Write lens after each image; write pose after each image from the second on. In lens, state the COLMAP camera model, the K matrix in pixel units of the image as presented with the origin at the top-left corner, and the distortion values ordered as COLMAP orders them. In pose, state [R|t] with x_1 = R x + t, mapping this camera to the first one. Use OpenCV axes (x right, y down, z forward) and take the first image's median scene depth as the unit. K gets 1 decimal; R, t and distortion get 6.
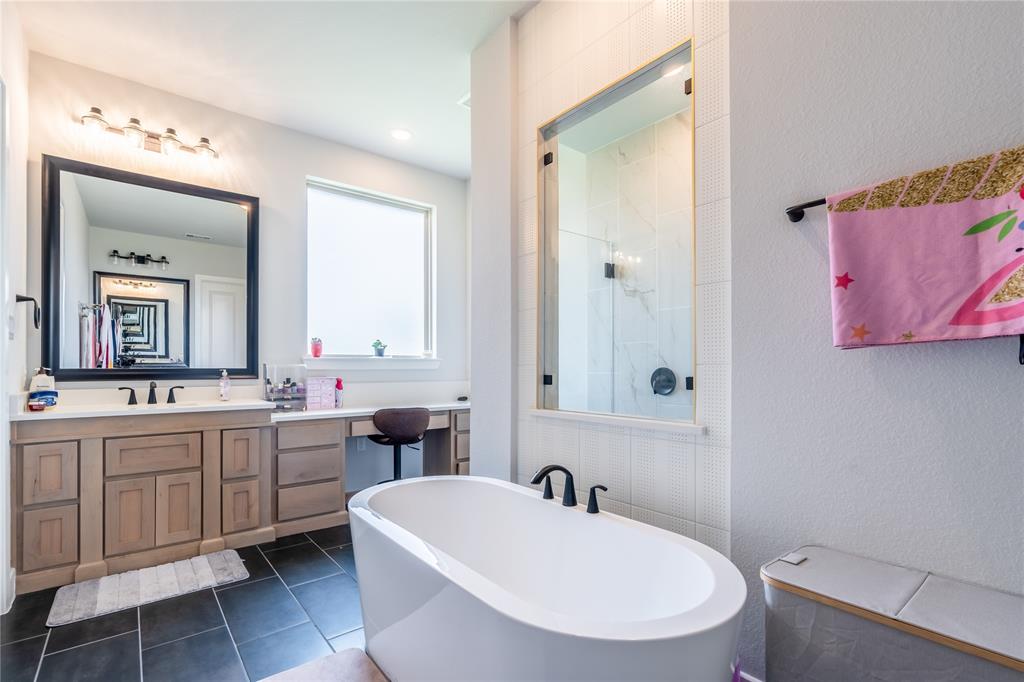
lens RADIAL K [[472.8, 0, 511.1], [0, 472.8, 362.1], [0, 0, 1]] dist [0.000040, 0.000137]
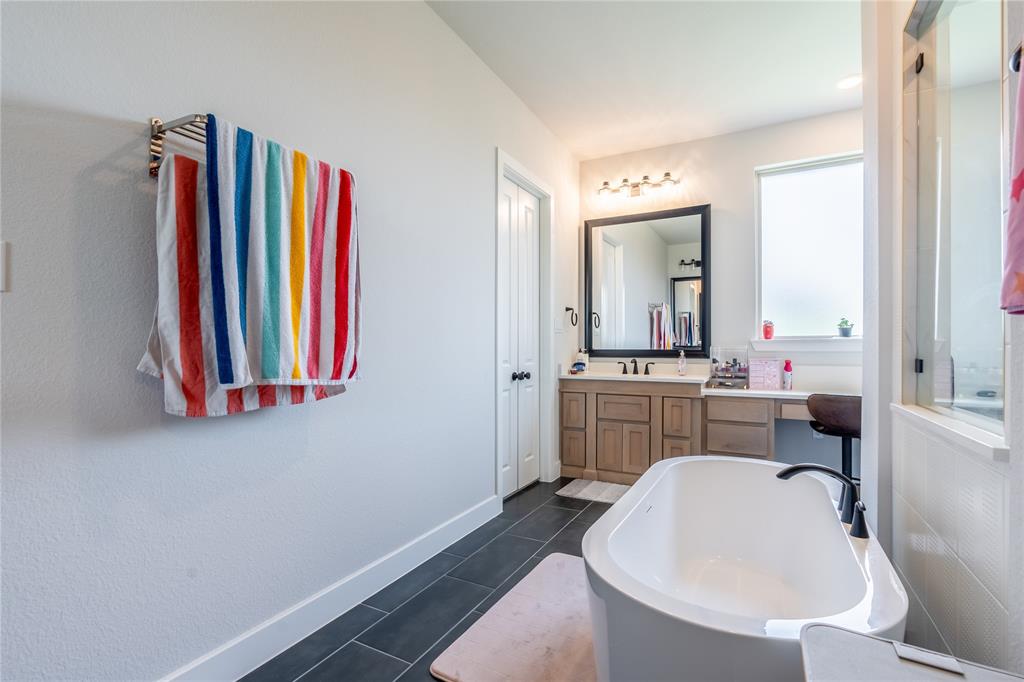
lens RADIAL K [[465.3, 0, 512.0], [0, 465.3, 341.0], [0, 0, 1]] dist [-0.002242, -0.000061]
pose [[0.389886, -0.013634, -0.920762, 0.378575], [0.007483, 0.999904, -0.011637, 0.001974], [0.920833, -0.002353, 0.389951, 0.111484]]
